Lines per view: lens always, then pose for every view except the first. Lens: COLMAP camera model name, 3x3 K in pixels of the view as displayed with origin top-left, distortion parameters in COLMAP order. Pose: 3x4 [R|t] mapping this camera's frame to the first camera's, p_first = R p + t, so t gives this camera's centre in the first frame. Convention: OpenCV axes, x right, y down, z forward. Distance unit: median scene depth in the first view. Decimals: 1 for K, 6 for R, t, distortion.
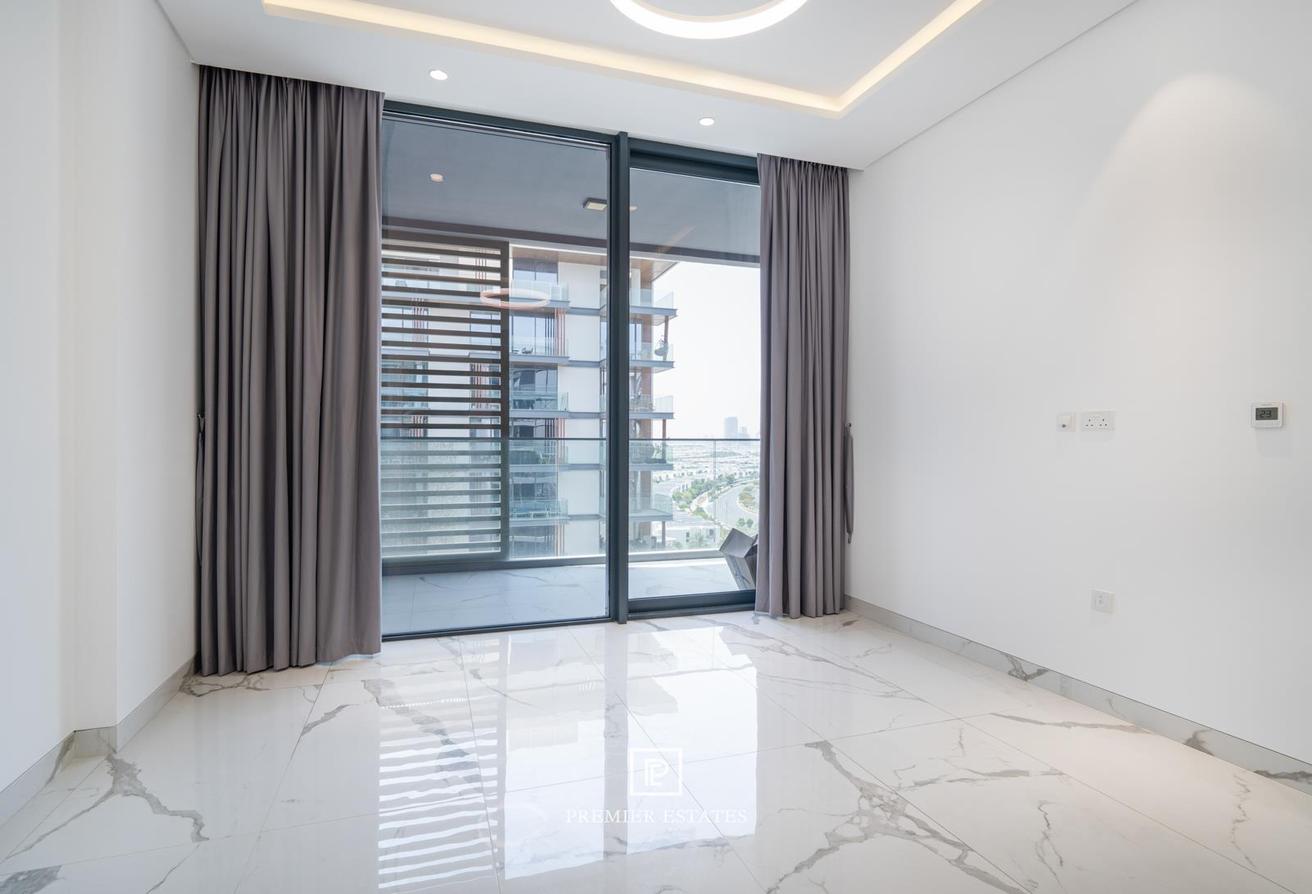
lens RADIAL K [[683.5, 0, 666.2], [0, 683.5, 448.1], [0, 0, 1]] dist [-0.001299, -0.001492]
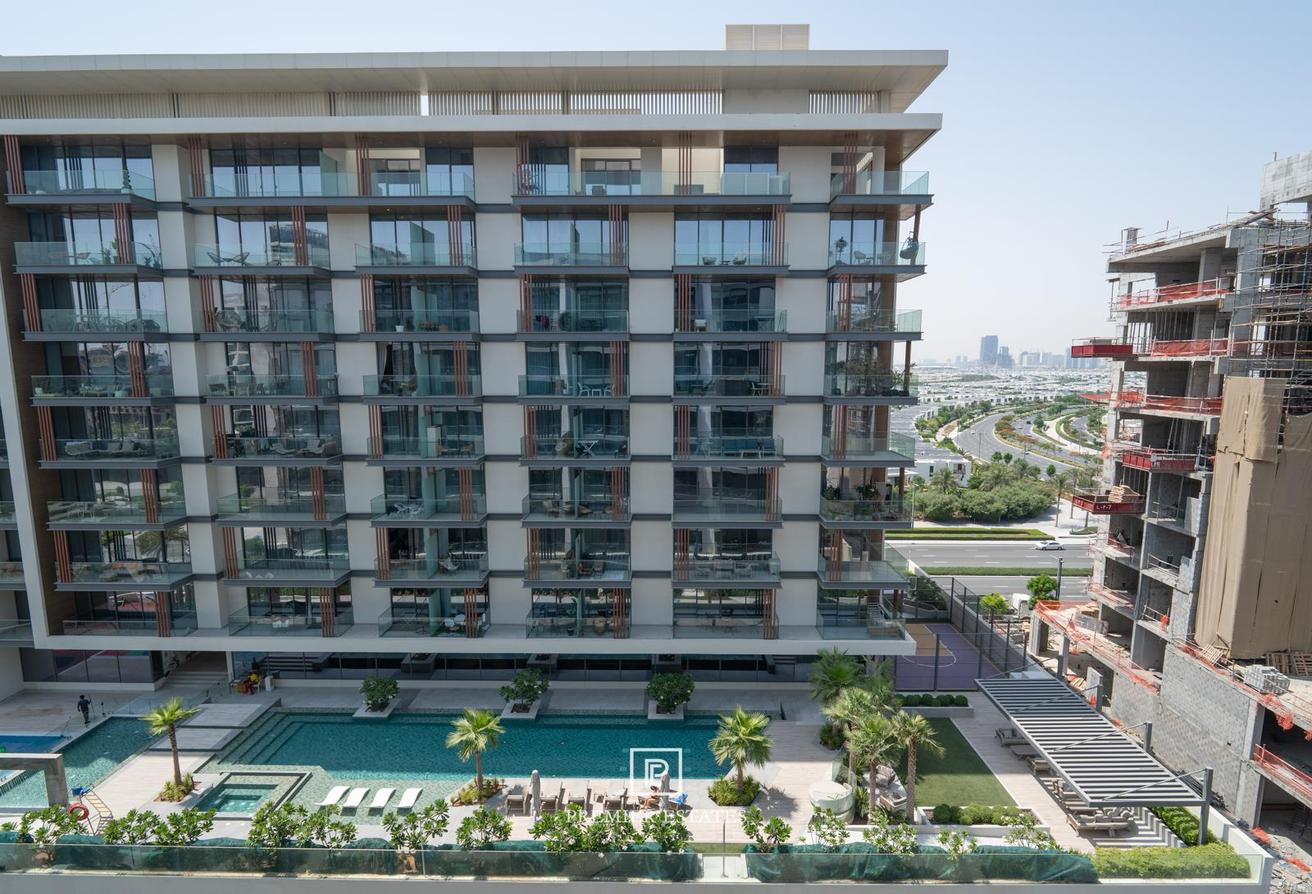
lens RADIAL K [[680.6, 0, 664.2], [0, 680.6, 460.9], [0, 0, 1]] dist [-0.003231, -0.005869]
pose [[0.940976, 0.042240, -0.335827, 0.000821], [0.002141, 0.991420, 0.130699, -0.006222], [0.338466, -0.123704, 0.932812, 0.126561]]
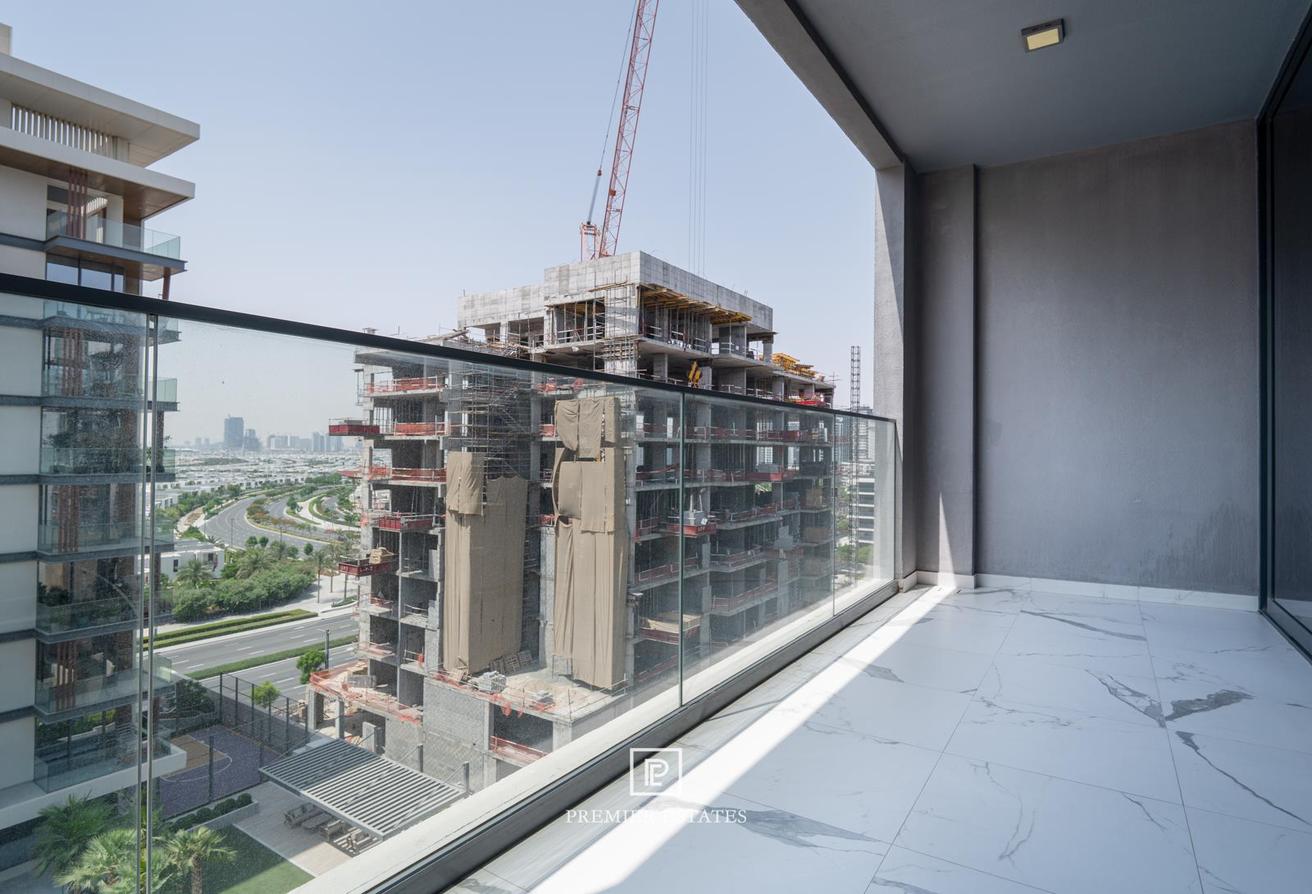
lens RADIAL K [[685.0, 0, 655.6], [0, 685.0, 441.9], [0, 0, 1]] dist [-0.005323, -0.001968]
pose [[0.795989, 0.012339, 0.605185, -0.020003], [-0.001218, 0.999823, -0.018783, 0.002915], [-0.605310, 0.014214, 0.795863, 0.097860]]
